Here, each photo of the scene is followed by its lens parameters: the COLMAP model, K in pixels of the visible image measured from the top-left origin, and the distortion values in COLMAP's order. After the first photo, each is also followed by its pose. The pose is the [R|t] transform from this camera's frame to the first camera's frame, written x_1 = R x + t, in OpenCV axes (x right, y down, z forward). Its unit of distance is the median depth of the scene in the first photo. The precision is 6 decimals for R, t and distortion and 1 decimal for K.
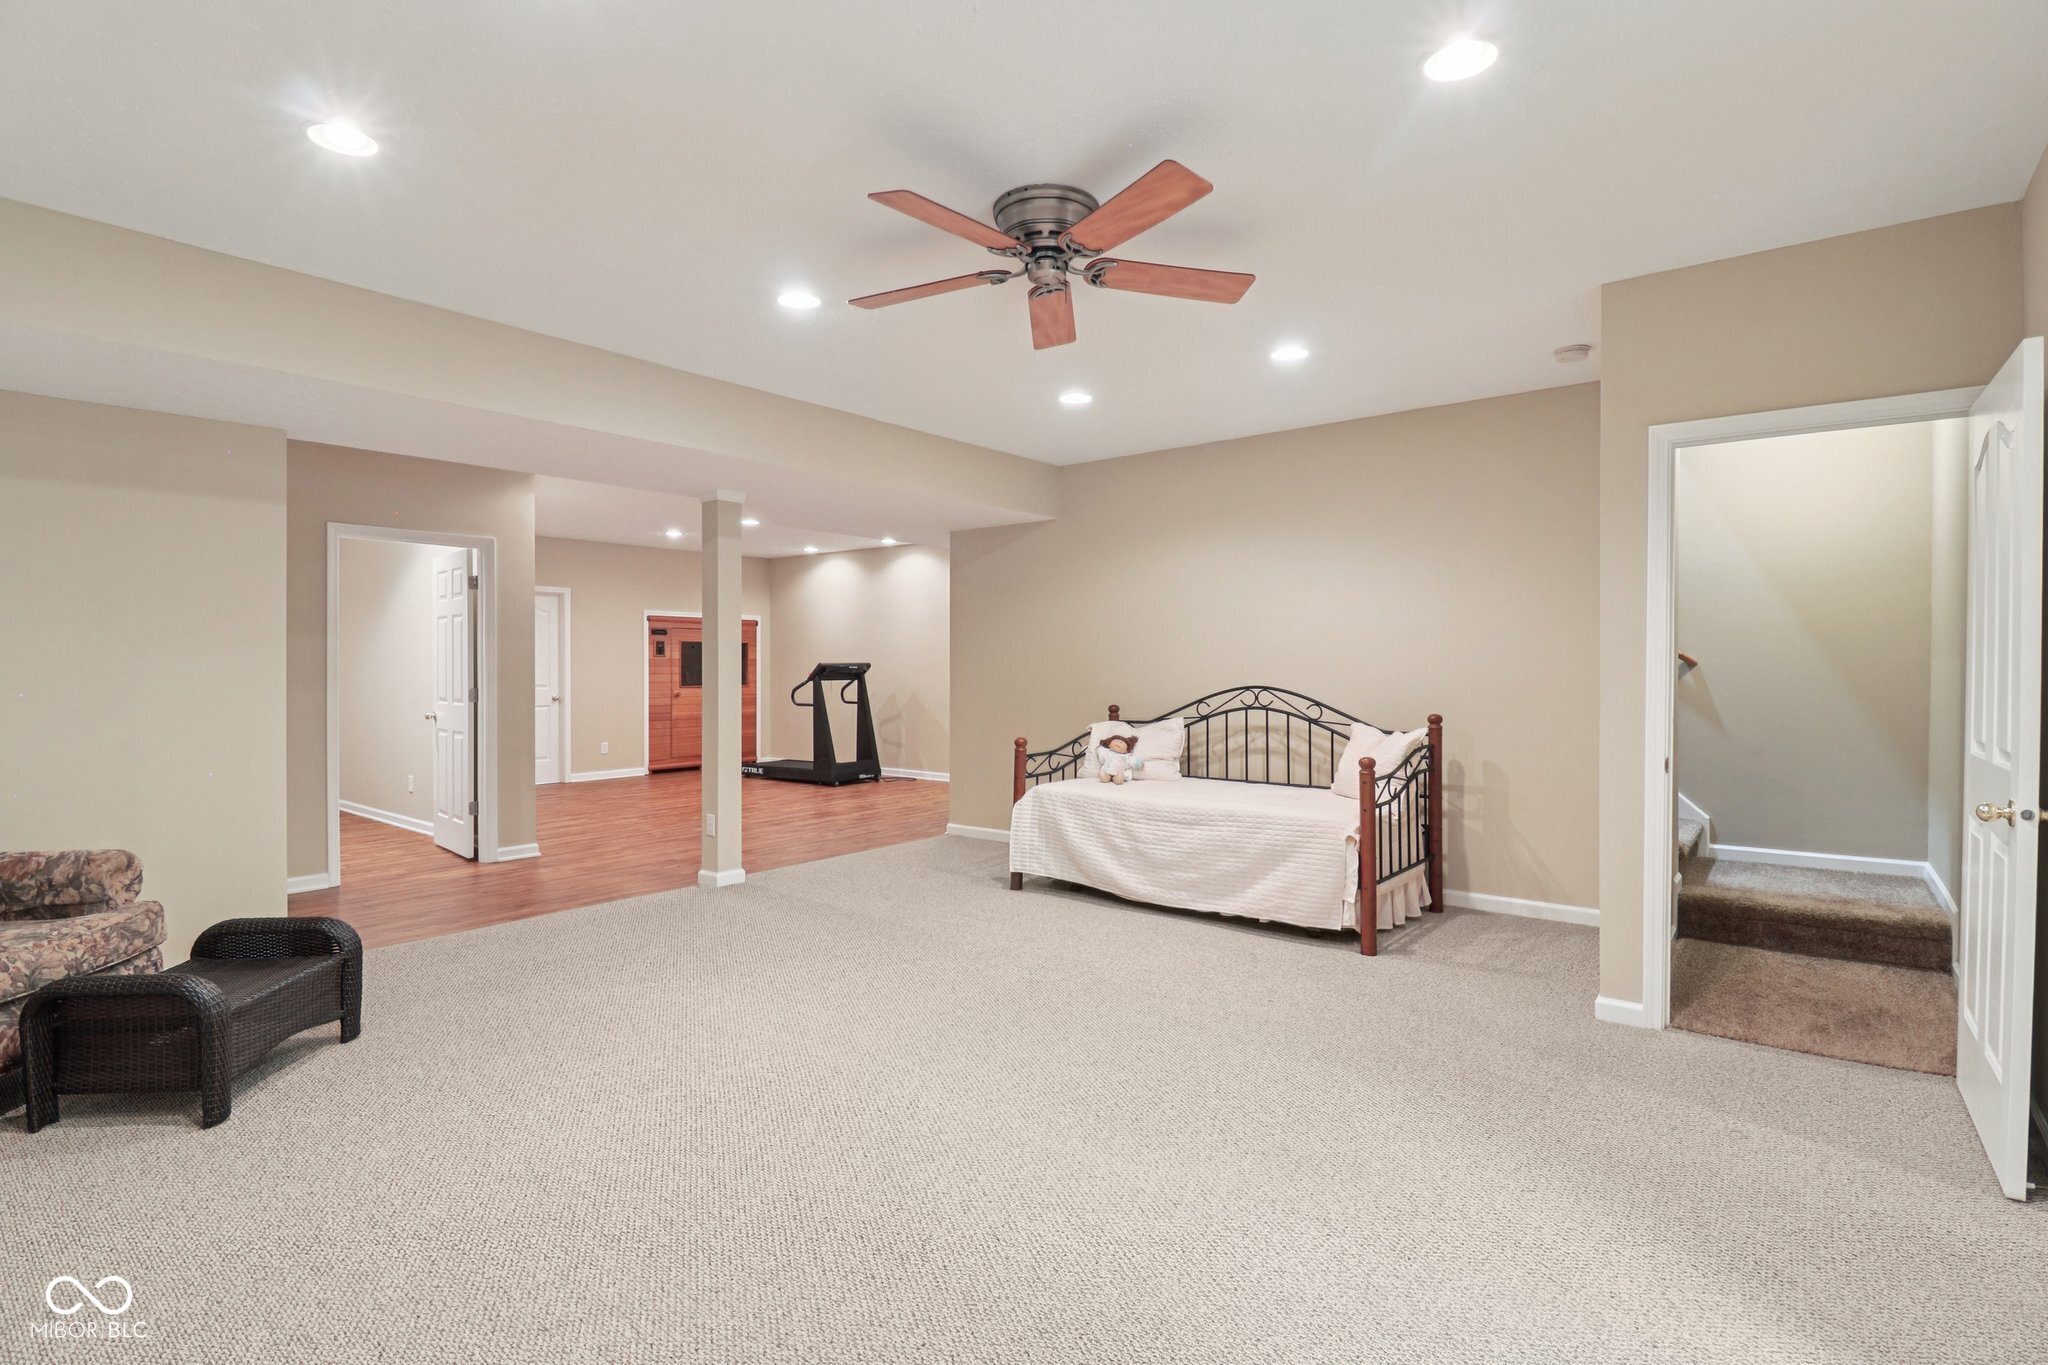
lens RADIAL K [[981.9, 0, 1036.9], [0, 981.9, 676.6], [0, 0, 1]] dist [-0.014738, -0.008896]
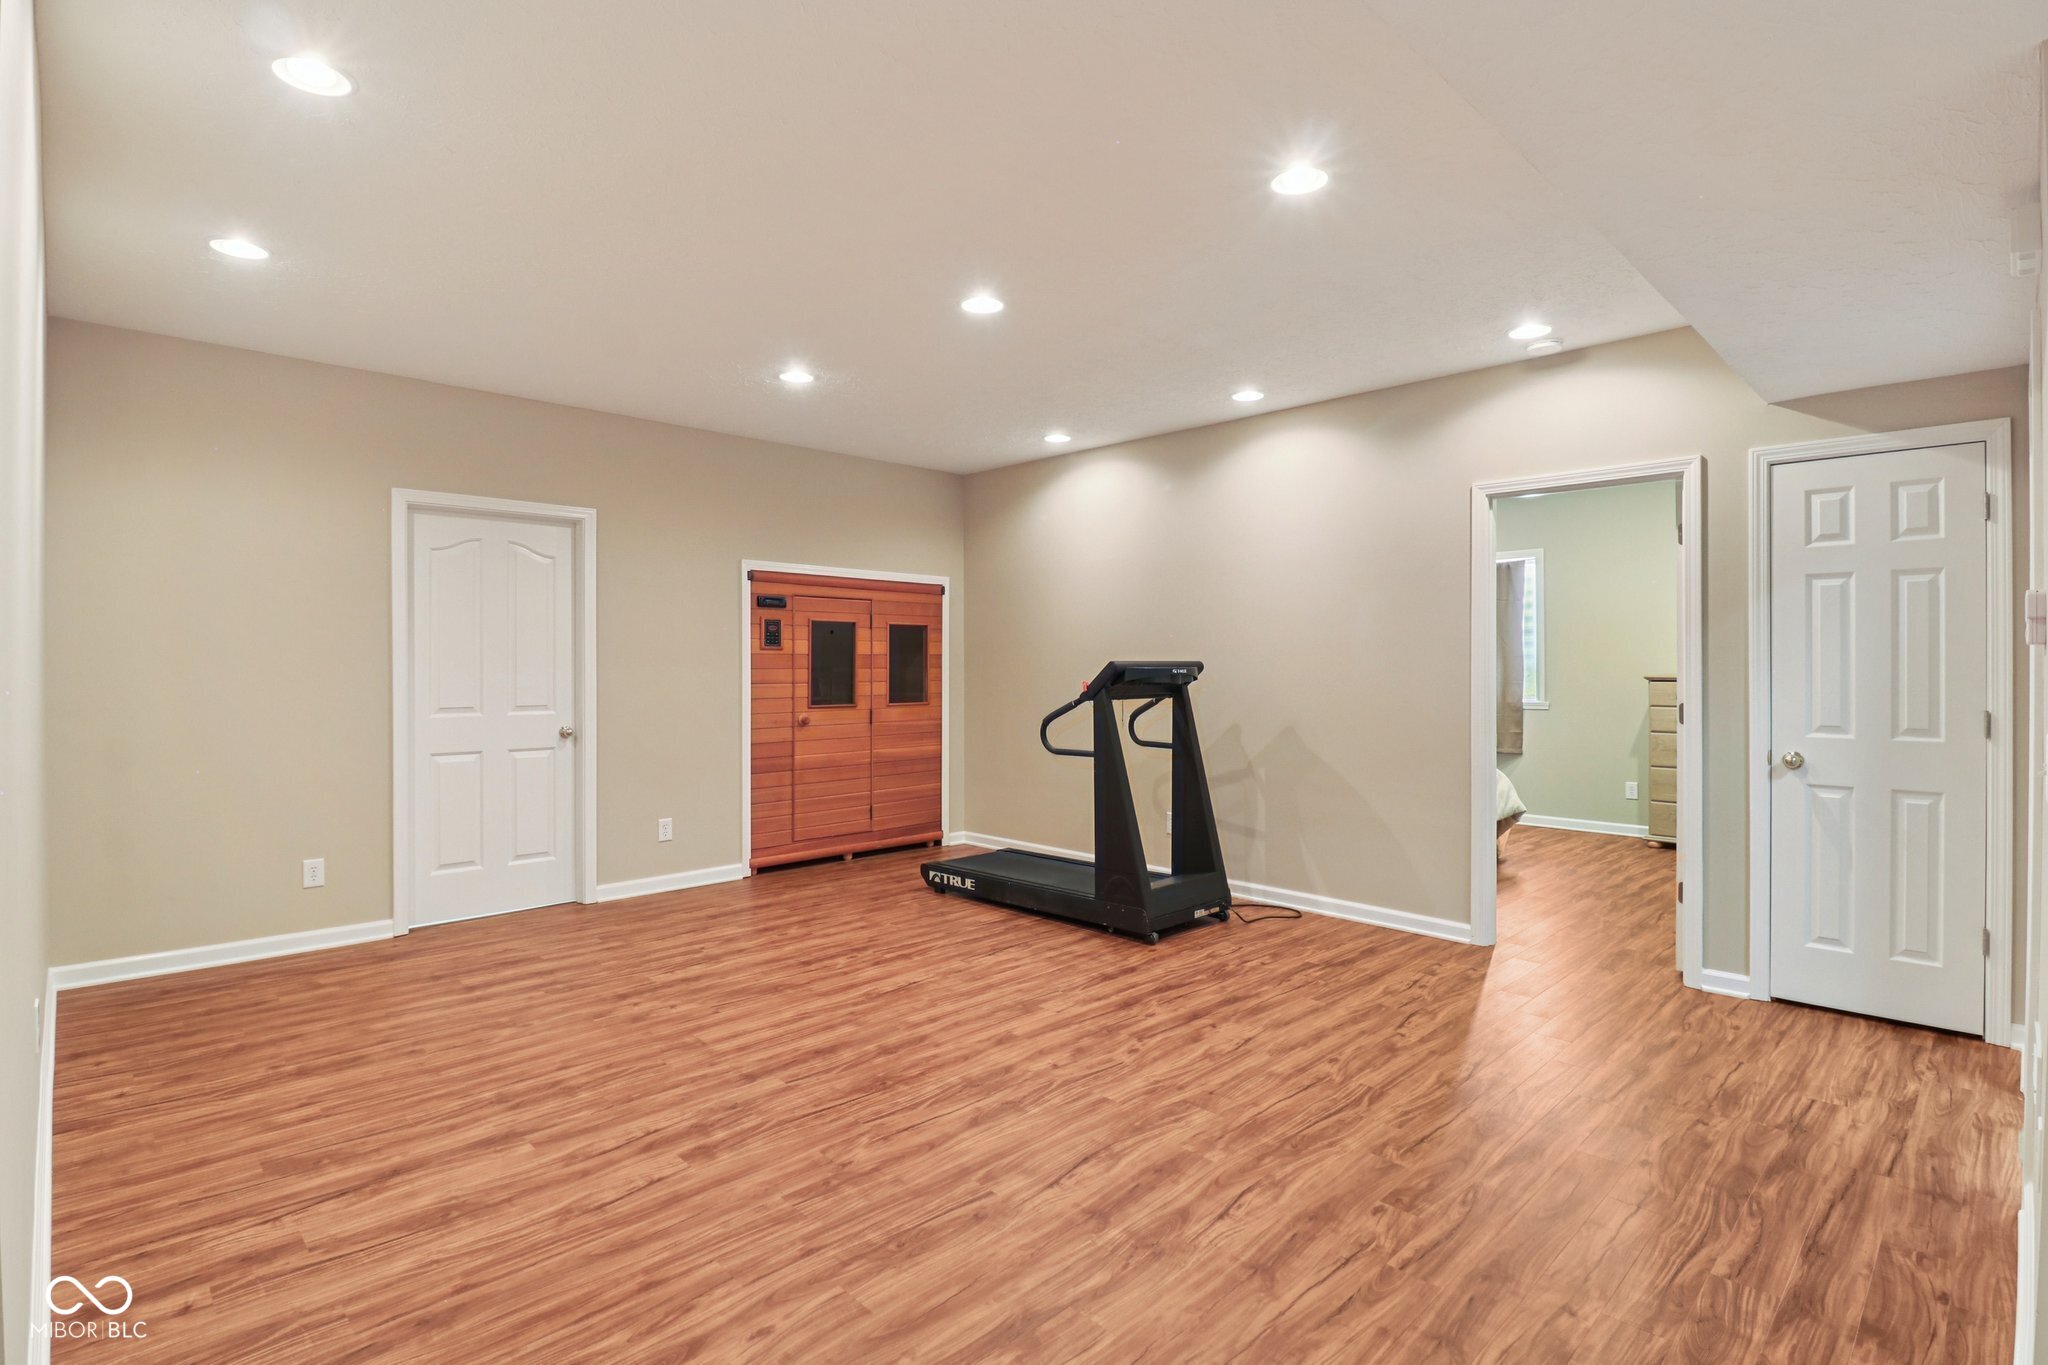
lens RADIAL K [[981.9, 0, 1025.4], [0, 981.9, 680.0], [0, 0, 1]] dist [-0.014738, -0.008896]
pose [[0.991522, 0.002887, -0.129903, -0.185118], [-0.002753, 0.999995, 0.001210, -0.005133], [0.129906, -0.000842, 0.991526, 0.505036]]
